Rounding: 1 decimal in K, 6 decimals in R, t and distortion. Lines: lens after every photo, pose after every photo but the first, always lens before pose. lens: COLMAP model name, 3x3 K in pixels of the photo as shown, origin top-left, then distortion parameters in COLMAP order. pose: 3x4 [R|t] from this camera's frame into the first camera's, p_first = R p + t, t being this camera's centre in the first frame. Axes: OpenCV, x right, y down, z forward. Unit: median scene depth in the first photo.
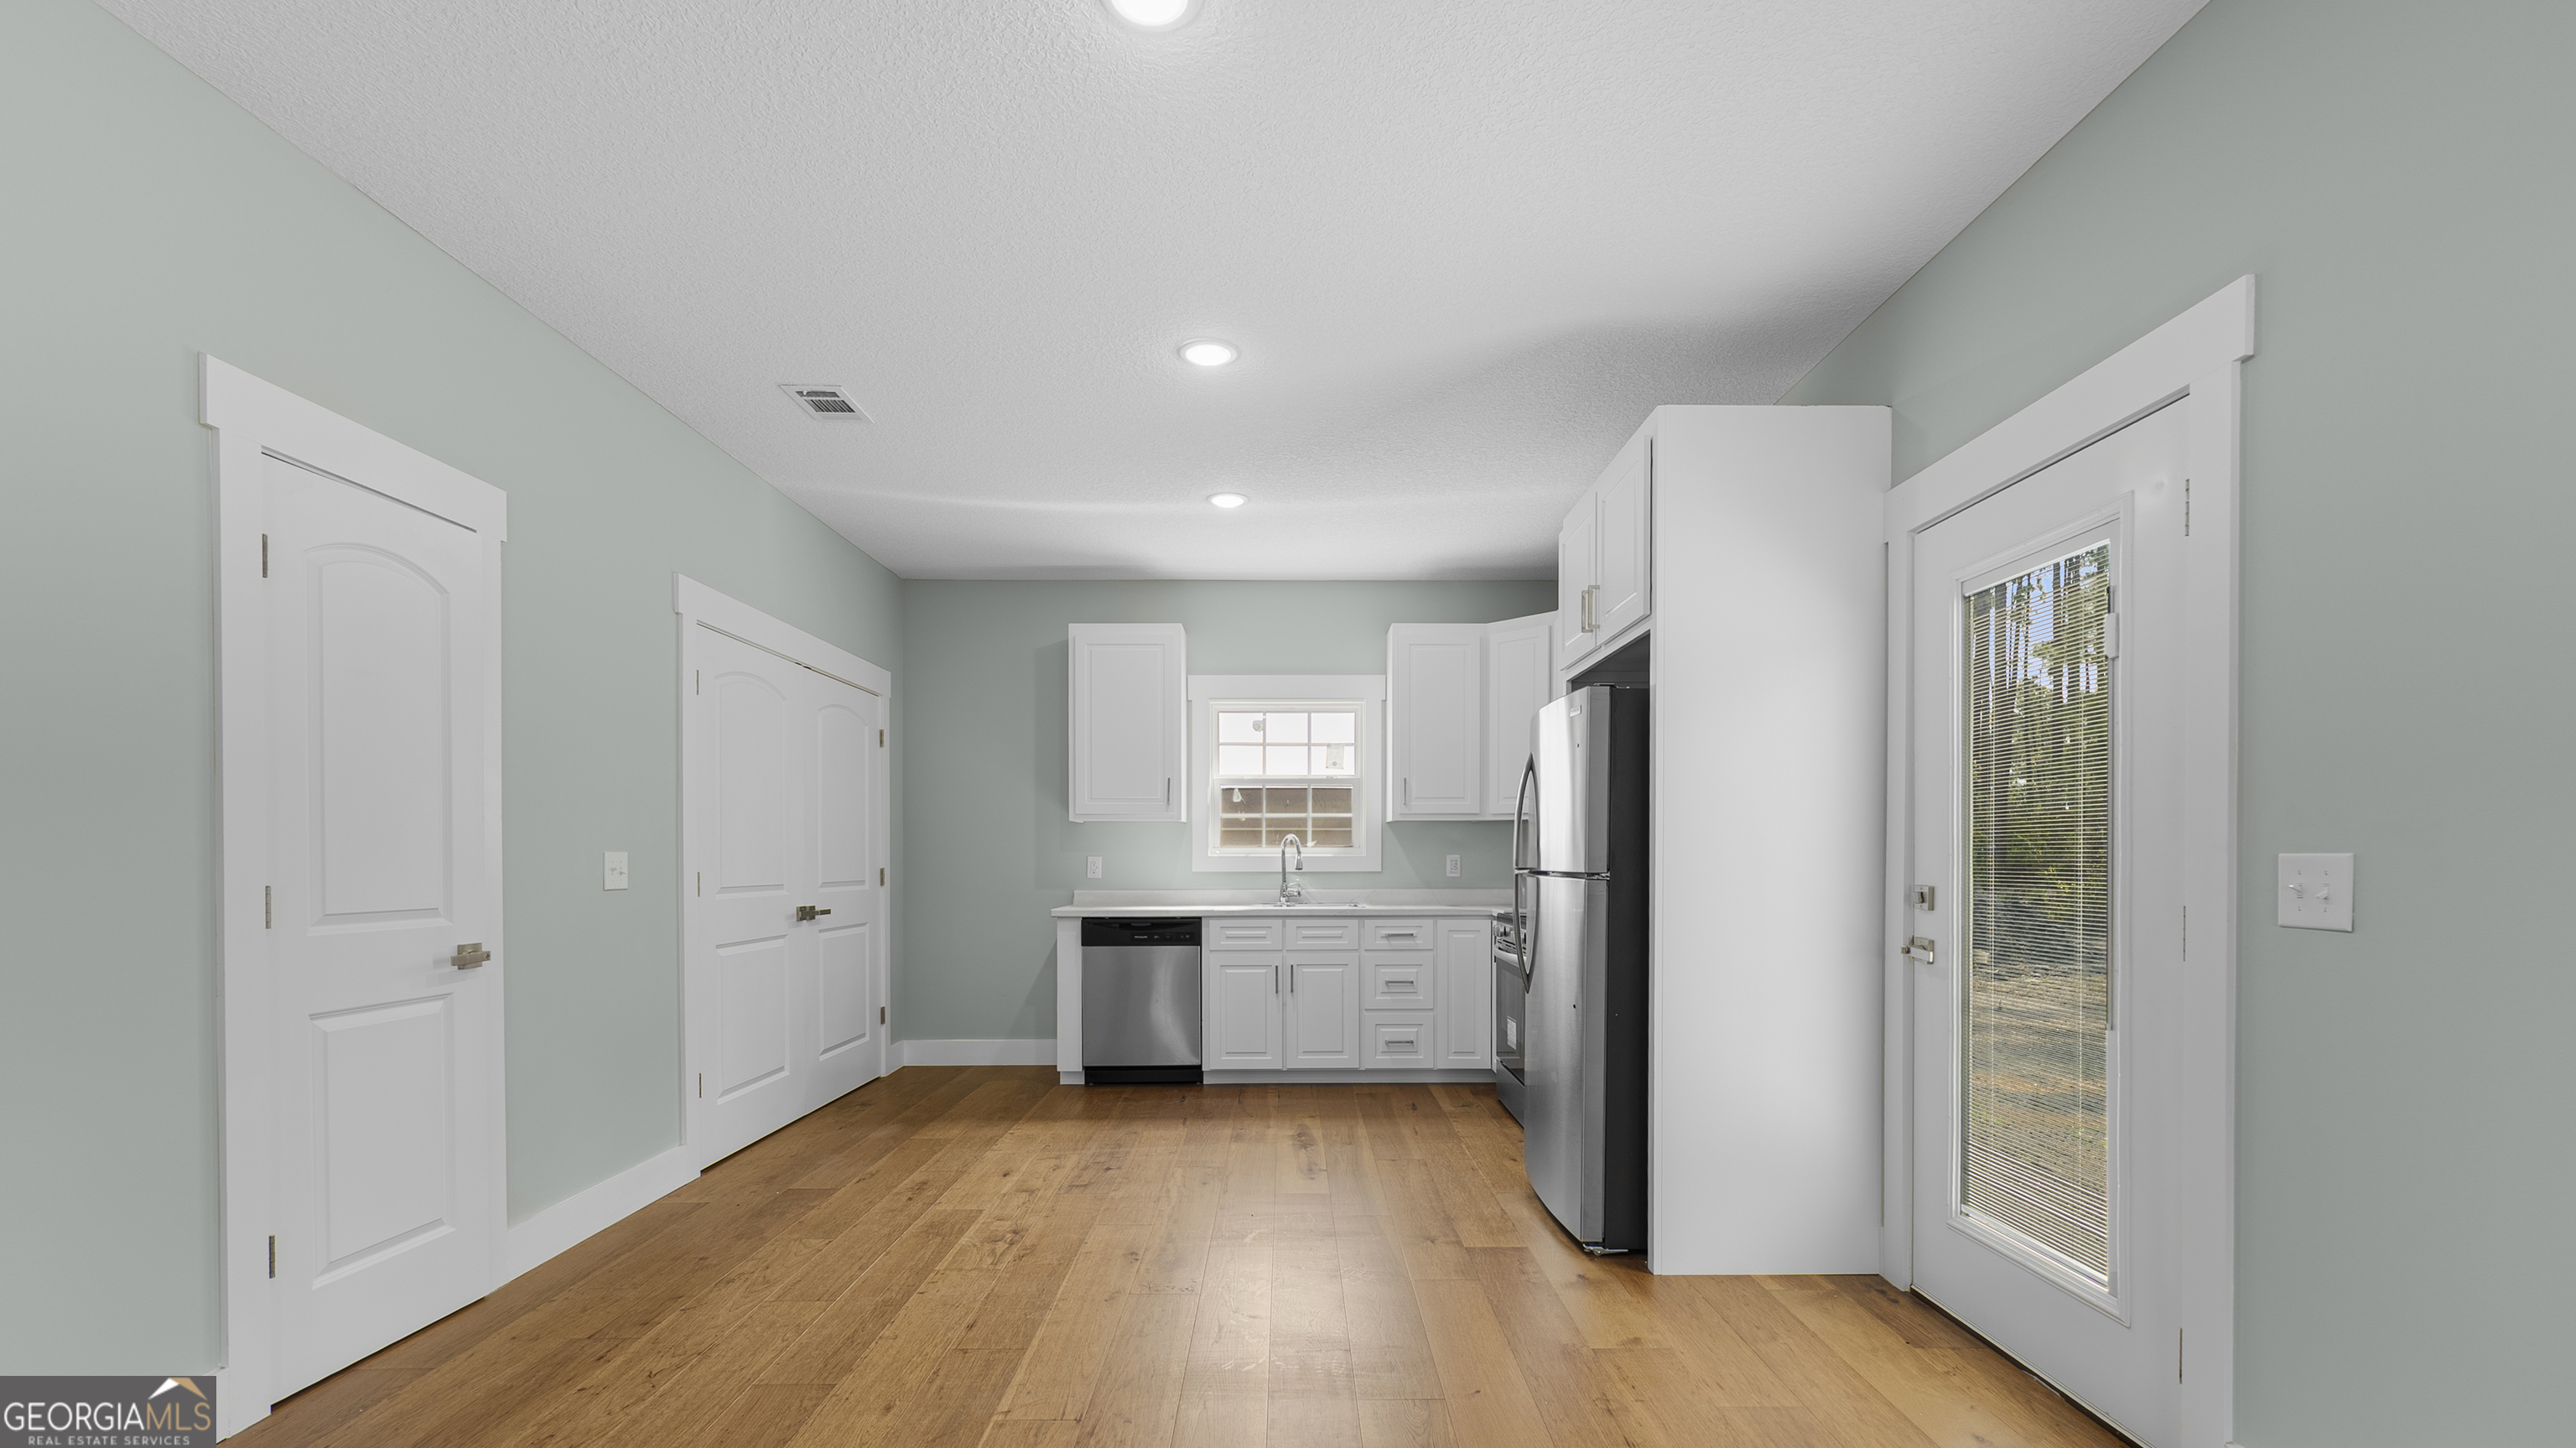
lens RADIAL K [[1058.2, 0, 1279.6], [0, 1058.2, 856.0], [0, 0, 1]] dist [0.000769, 0.000132]
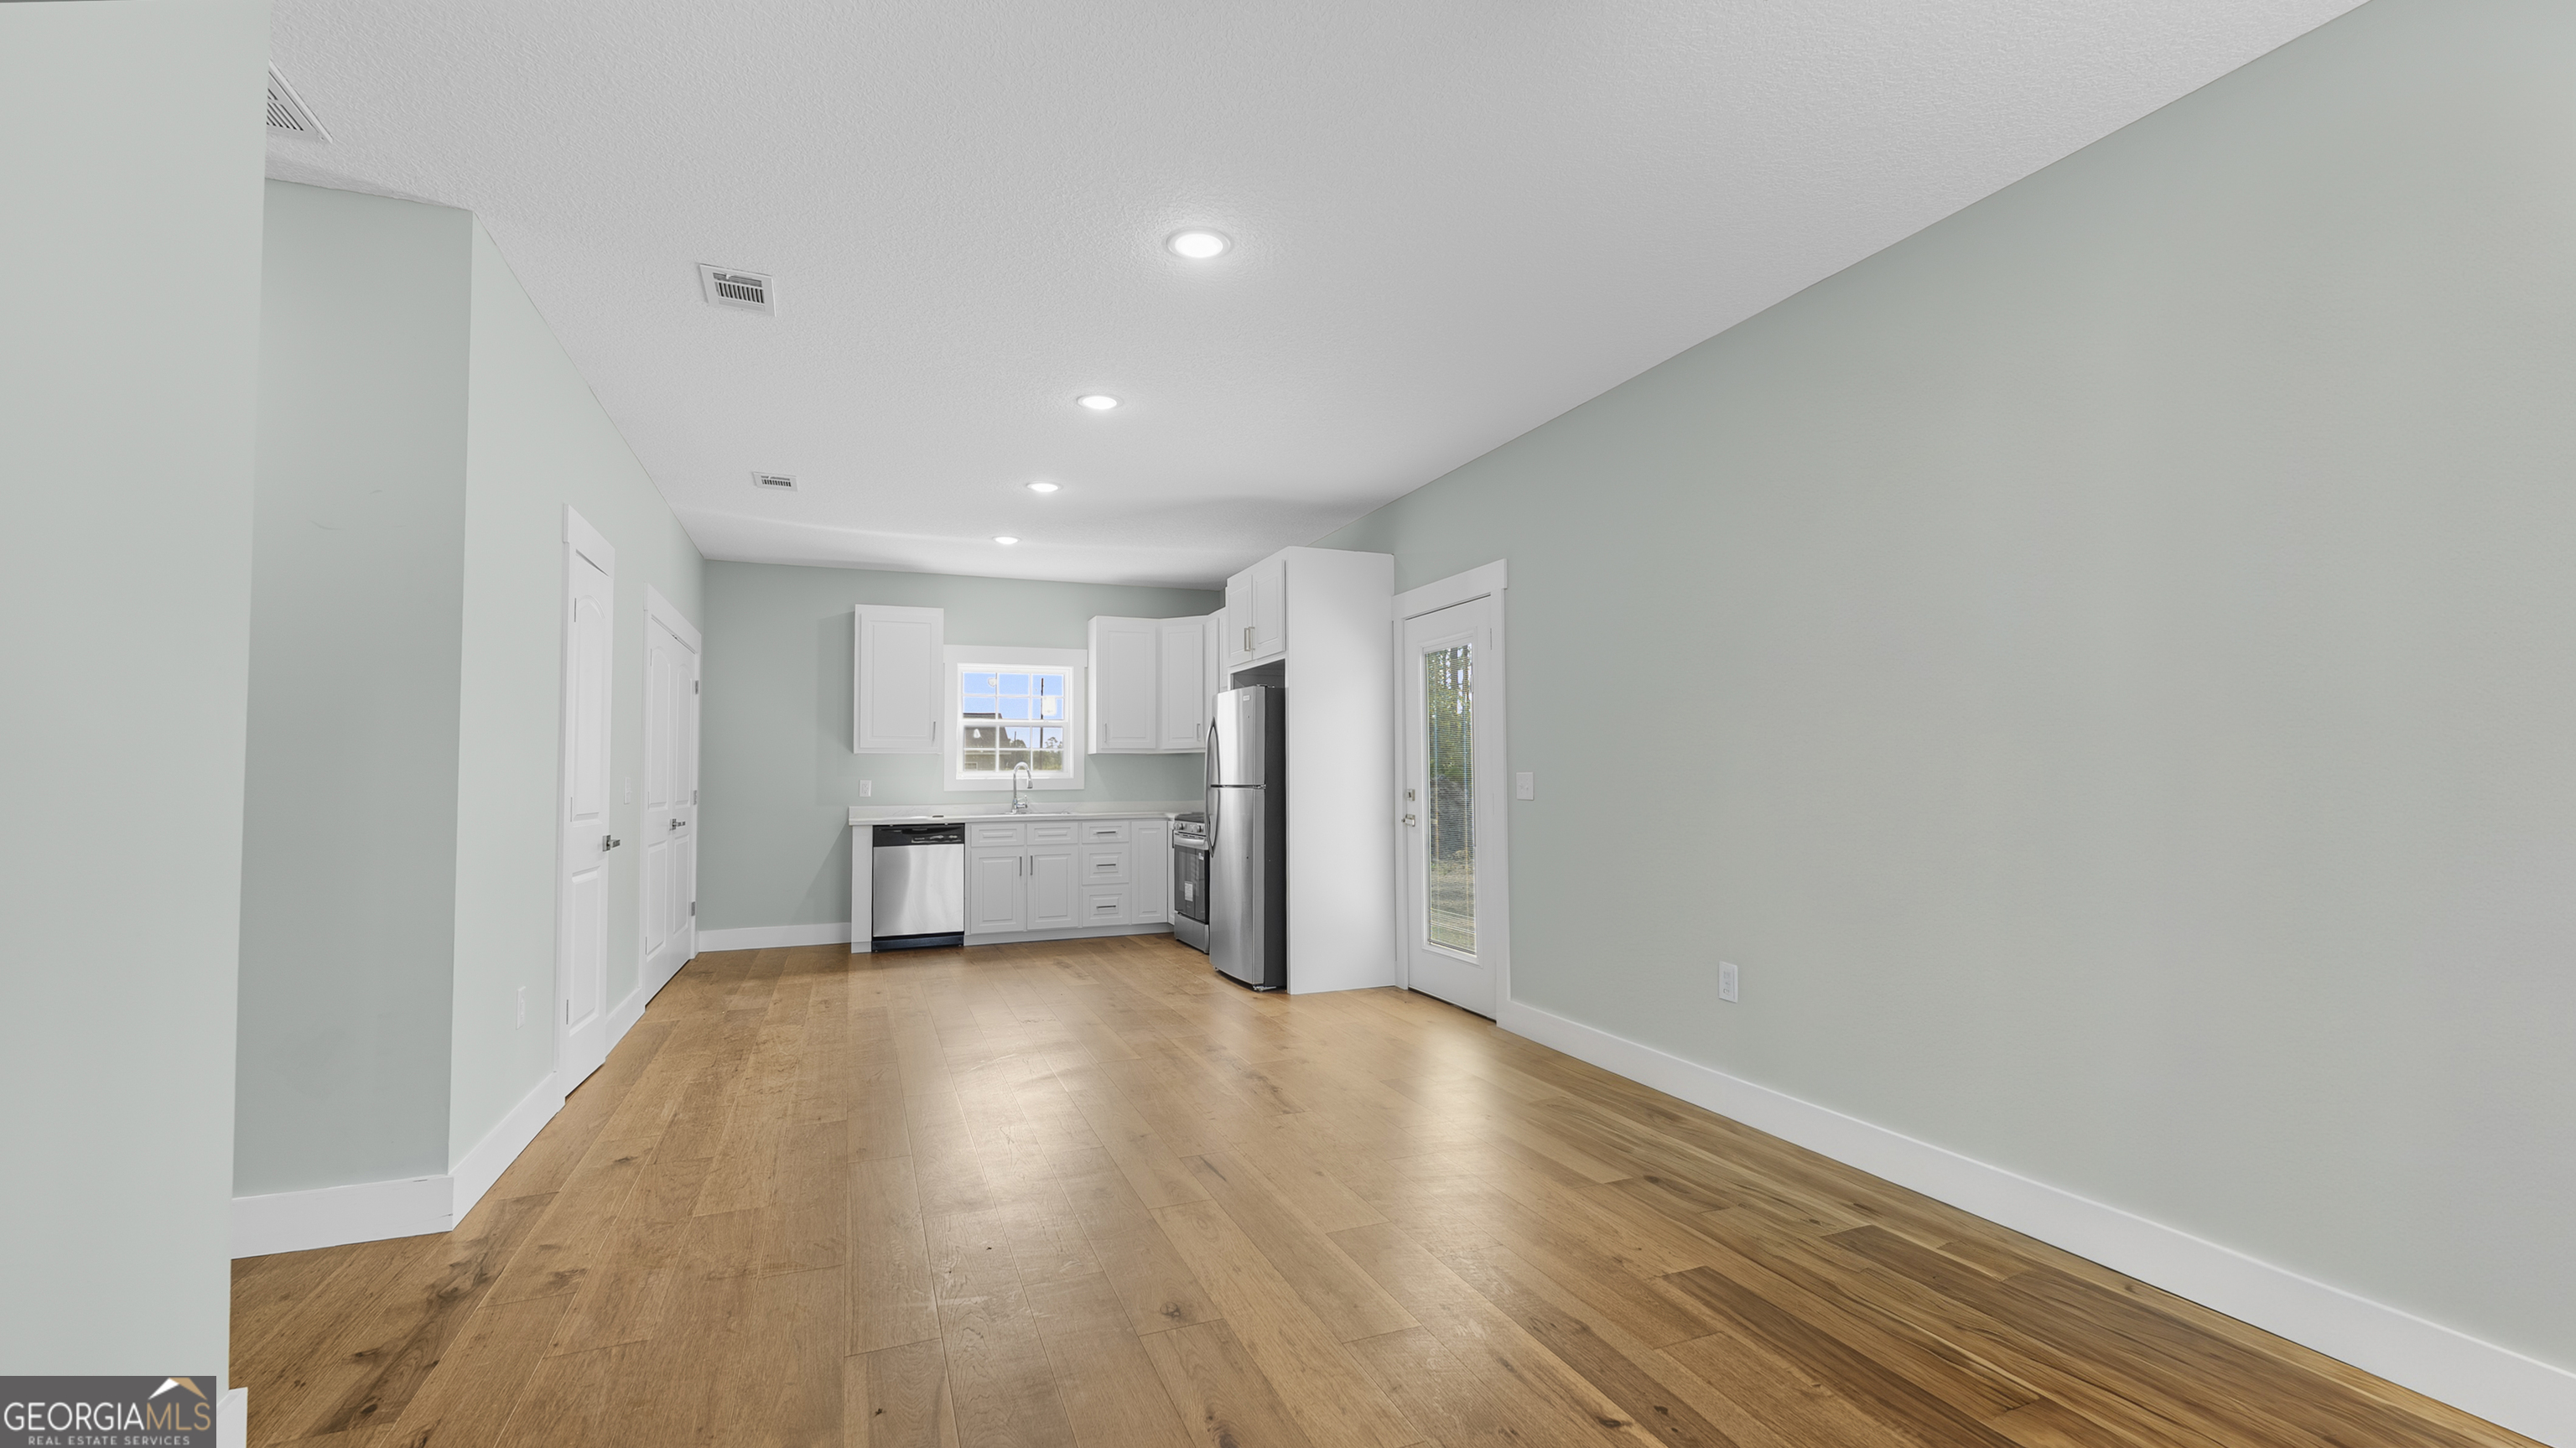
lens RADIAL K [[1039.6, 0, 1239.2], [0, 1039.6, 730.1], [0, 0, 1]] dist [-0.000029, -0.000033]
pose [[0.939222, 0.008797, 0.343196, -0.205049], [0.007576, 0.998897, -0.046338, 0.002097], [-0.343226, 0.046121, 0.938120, -0.403452]]
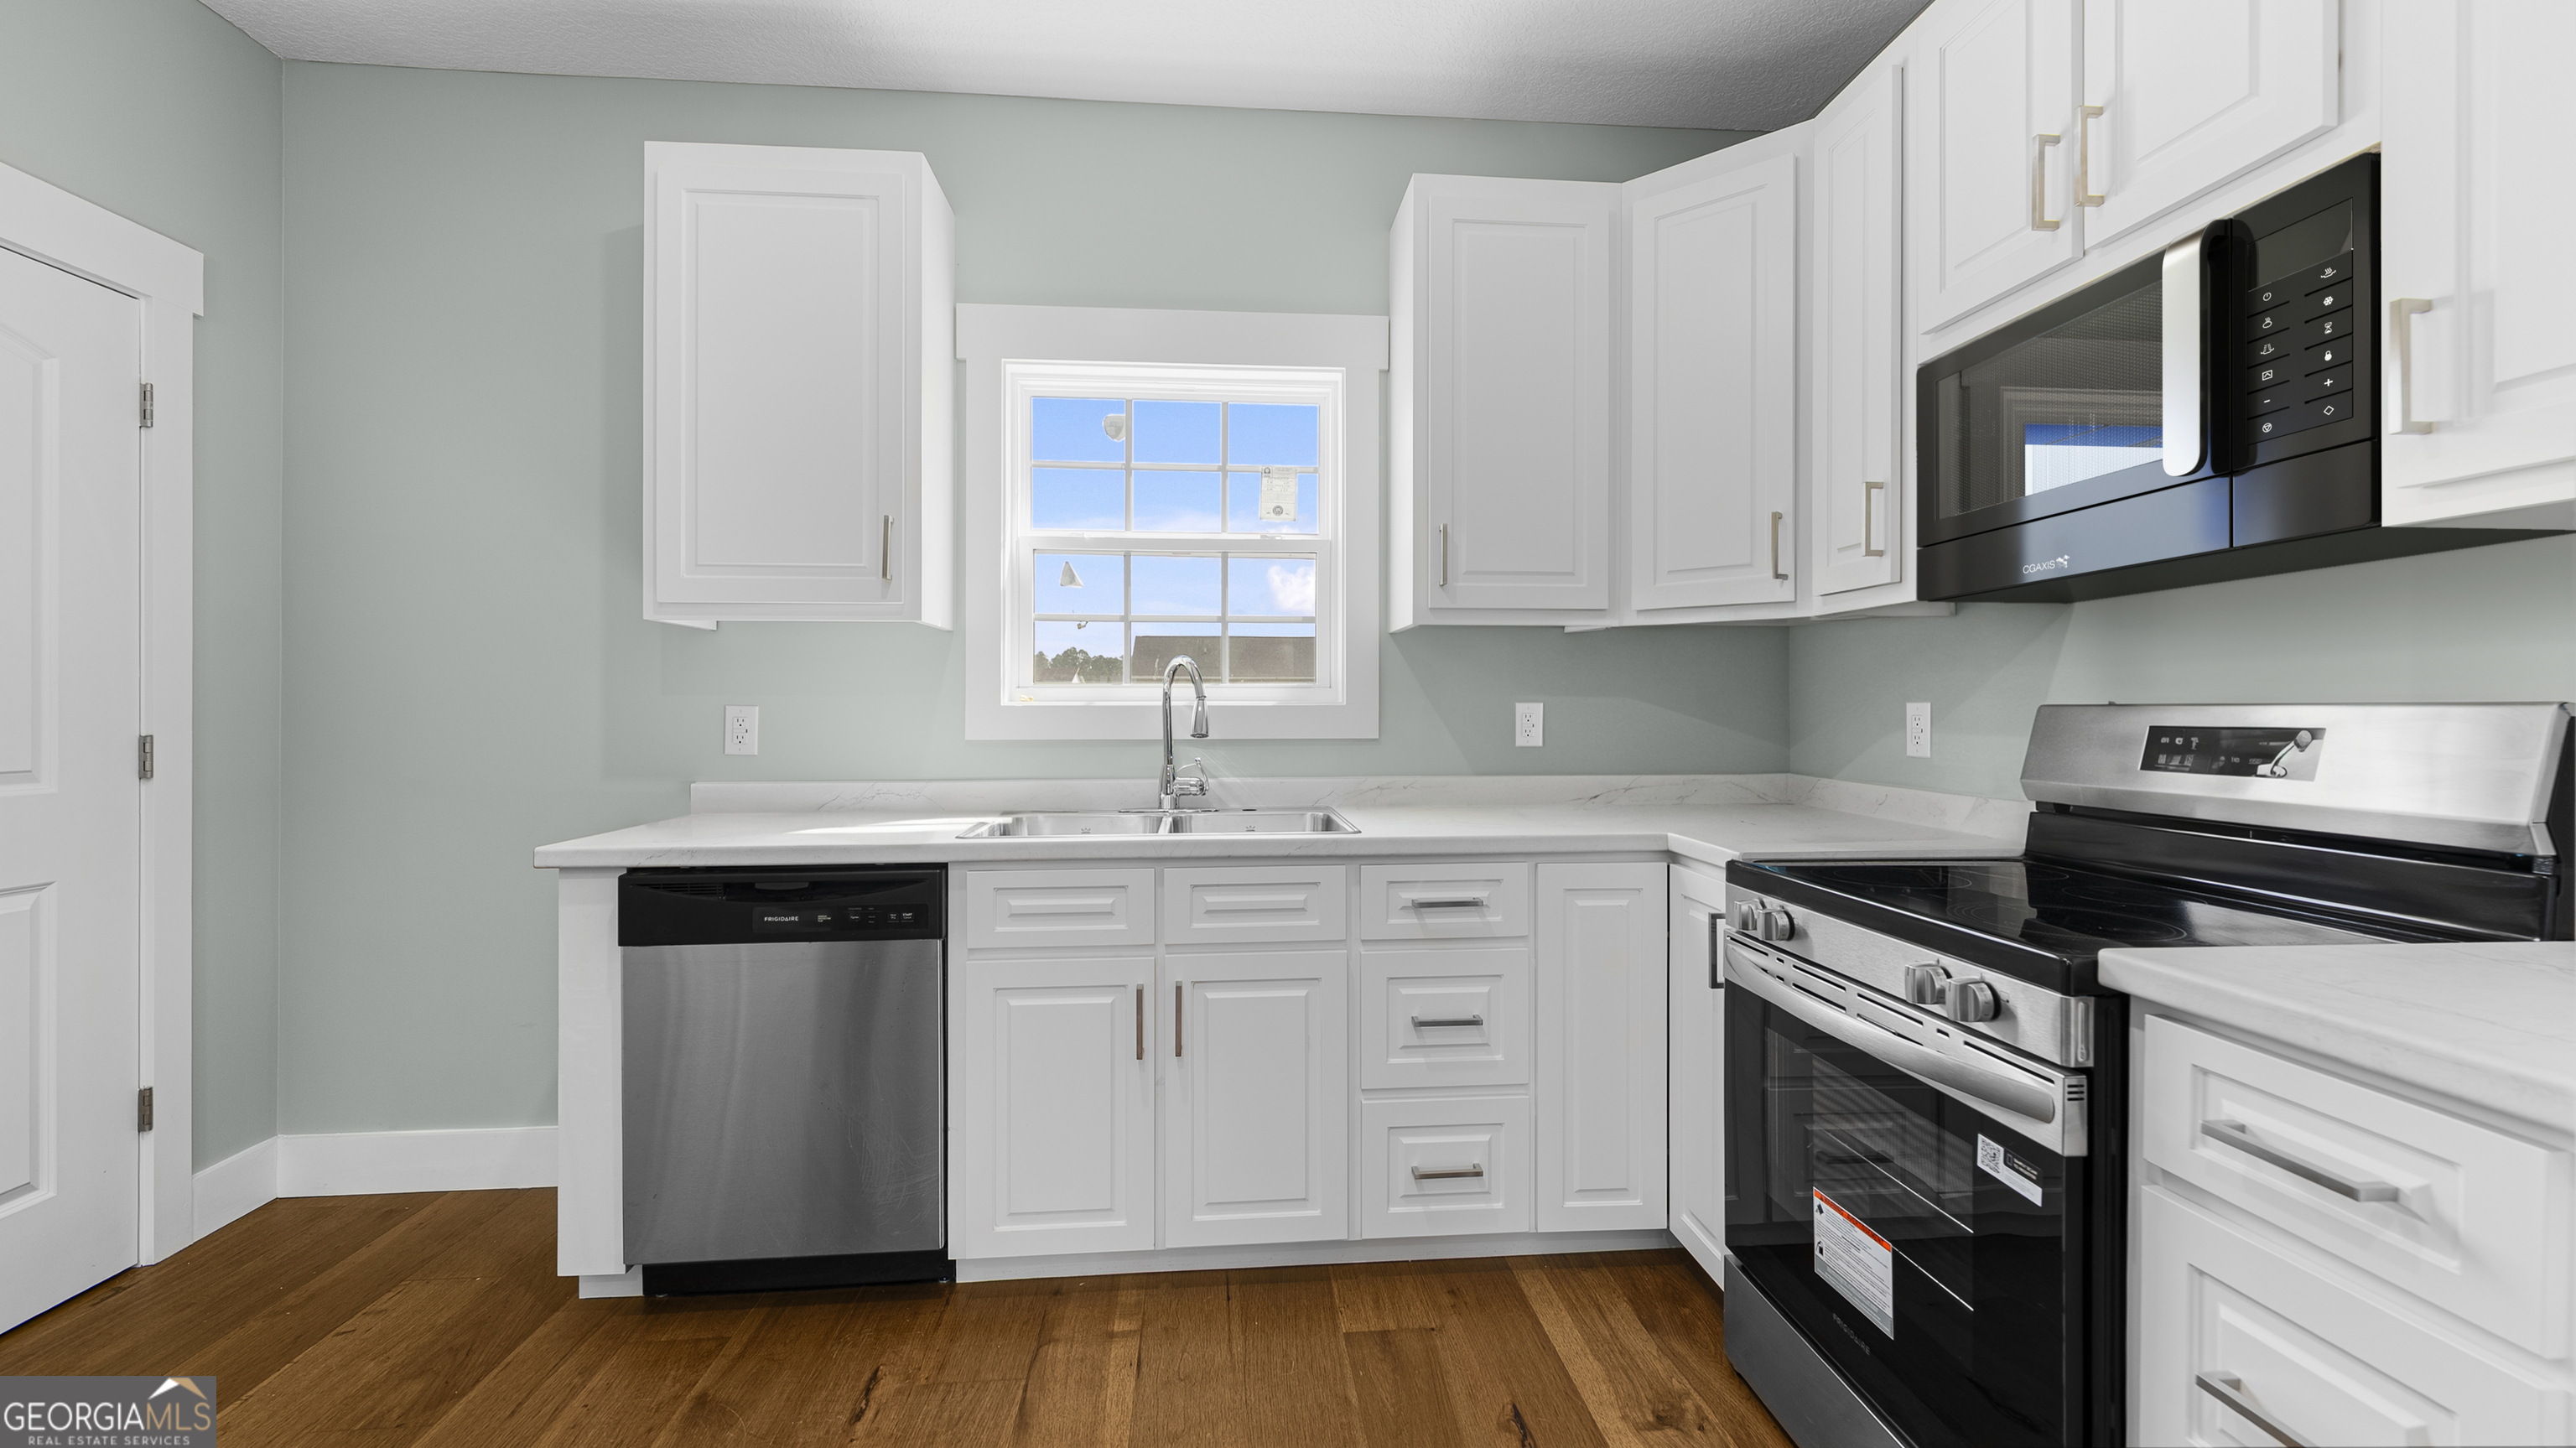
lens RADIAL K [[1082.6, 0, 1291.2], [0, 1082.6, 665.1], [0, 0, 1]] dist [0.000751, -0.000081]
pose [[0.996384, 0.003231, 0.084898, 0.018675], [-0.000617, 0.999526, -0.030788, -0.003128], [-0.084957, 0.030624, 0.995914, 0.590143]]
